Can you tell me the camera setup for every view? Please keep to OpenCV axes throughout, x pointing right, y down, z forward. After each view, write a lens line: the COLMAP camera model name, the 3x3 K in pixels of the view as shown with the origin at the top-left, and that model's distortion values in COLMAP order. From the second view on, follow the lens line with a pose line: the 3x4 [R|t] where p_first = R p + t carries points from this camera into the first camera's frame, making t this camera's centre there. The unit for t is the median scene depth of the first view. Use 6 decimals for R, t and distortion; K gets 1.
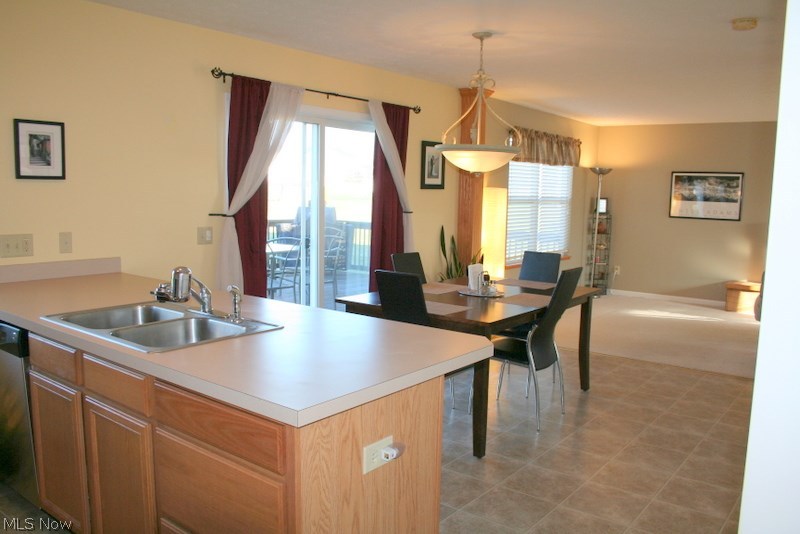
lens RADIAL K [[662.7, 0, 400.0], [0, 662.7, 267.0], [0, 0, 1]] dist [-0.007986, -0.334769]
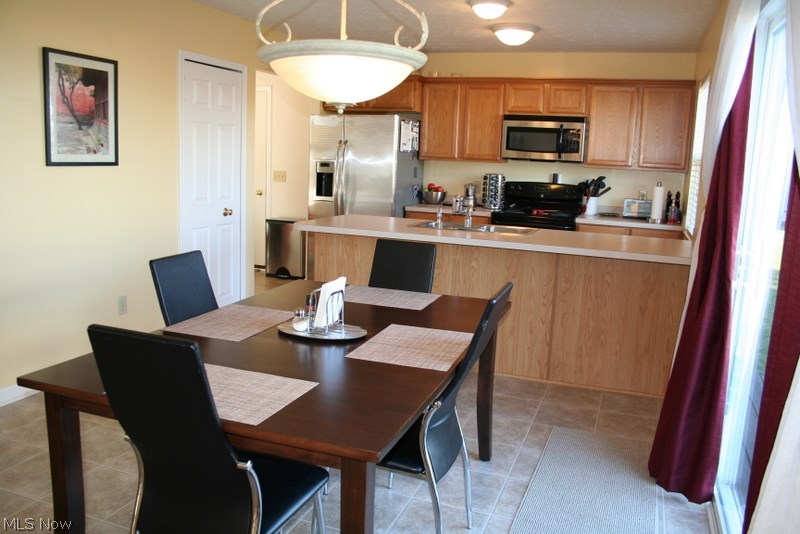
lens RADIAL K [[662.7, 0, 400.0], [0, 662.7, 267.0], [0, 0, 1]] dist [-0.007986, -0.334769]
pose [[-0.943480, -0.008305, -0.331326, 0.804683], [-0.104115, 0.956505, 0.272502, -0.140761], [0.314652, 0.291596, -0.903308, 1.382086]]
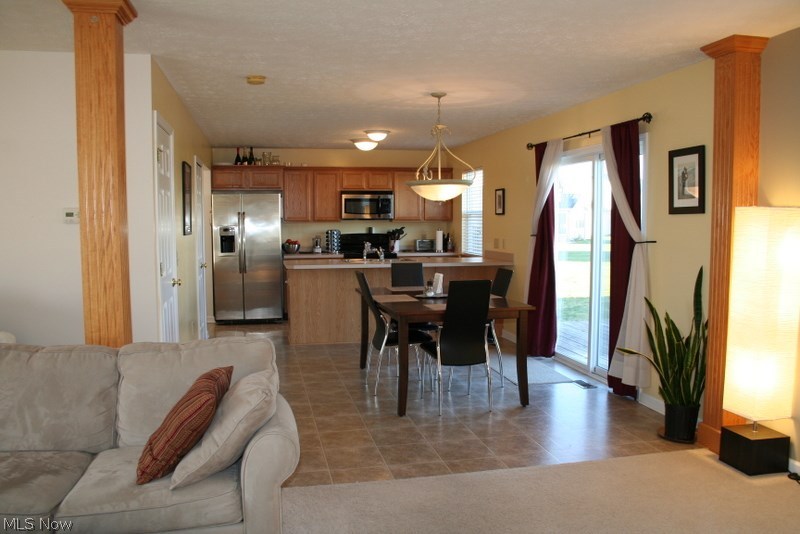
lens RADIAL K [[662.7, 0, 400.0], [0, 662.7, 267.0], [0, 0, 1]] dist [-0.007986, -0.334769]
pose [[-0.648219, 0.035612, -0.760621, 0.910127], [-0.101775, 0.985891, 0.132895, -0.142159], [0.754622, 0.163557, -0.635449, 1.414169]]
